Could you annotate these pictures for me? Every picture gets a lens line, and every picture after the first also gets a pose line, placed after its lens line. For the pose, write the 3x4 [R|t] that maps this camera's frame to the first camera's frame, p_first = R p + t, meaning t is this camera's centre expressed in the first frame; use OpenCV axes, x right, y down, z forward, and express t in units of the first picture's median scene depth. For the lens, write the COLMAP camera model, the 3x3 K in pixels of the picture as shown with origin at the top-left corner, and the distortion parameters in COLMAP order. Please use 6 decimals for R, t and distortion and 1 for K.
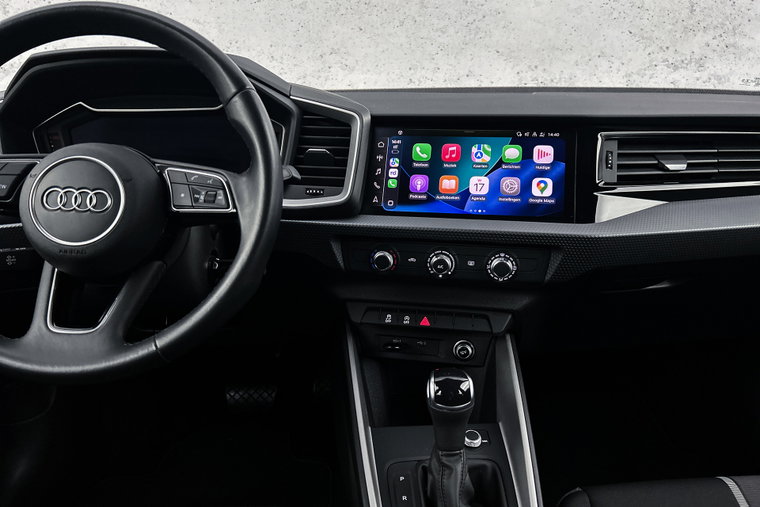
lens RADIAL K [[576.1, 0, 379.3], [0, 576.1, 253.6], [0, 0, 1]] dist [0.048324, -0.062434]
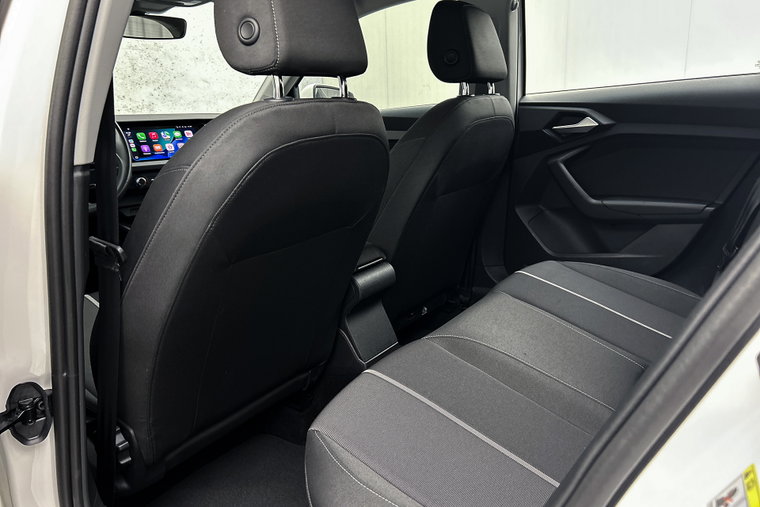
lens RADIAL K [[576.1, 0, 381.4], [0, 576.1, 253.8], [0, 0, 1]] dist [0.048324, -0.062434]
pose [[0.615329, -0.207761, 0.760398, -1.250101], [0.266609, 0.962645, 0.047275, 0.446177], [-0.741815, 0.173639, 0.647734, -1.211826]]
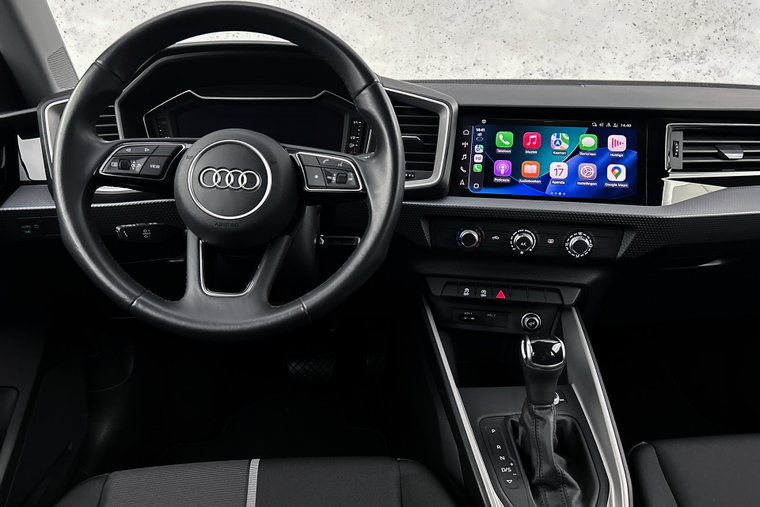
lens RADIAL K [[576.1, 0, 379.7], [0, 576.1, 253.8], [0, 0, 1]] dist [0.048324, -0.062434]
pose [[0.999759, 0.007781, 0.020531, -0.186928], [-0.008212, 0.999746, 0.020992, 0.020171], [-0.020363, -0.021156, 0.999569, -0.101348]]
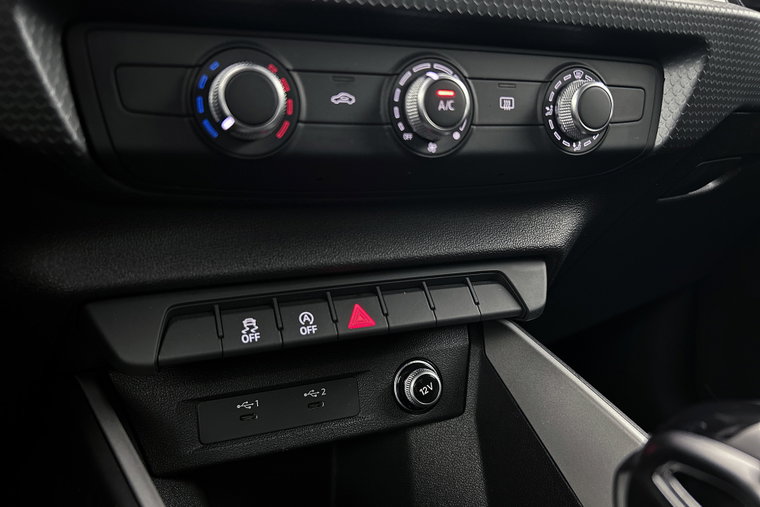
lens RADIAL K [[576.1, 0, 383.1], [0, 576.1, 272.8], [0, 0, 1]] dist [0.048324, -0.062434]
pose [[0.832604, -0.120664, 0.540566, -0.099272], [0.168275, 0.984955, -0.039325, 0.115411], [-0.527688, 0.123706, 0.840382, 0.745395]]
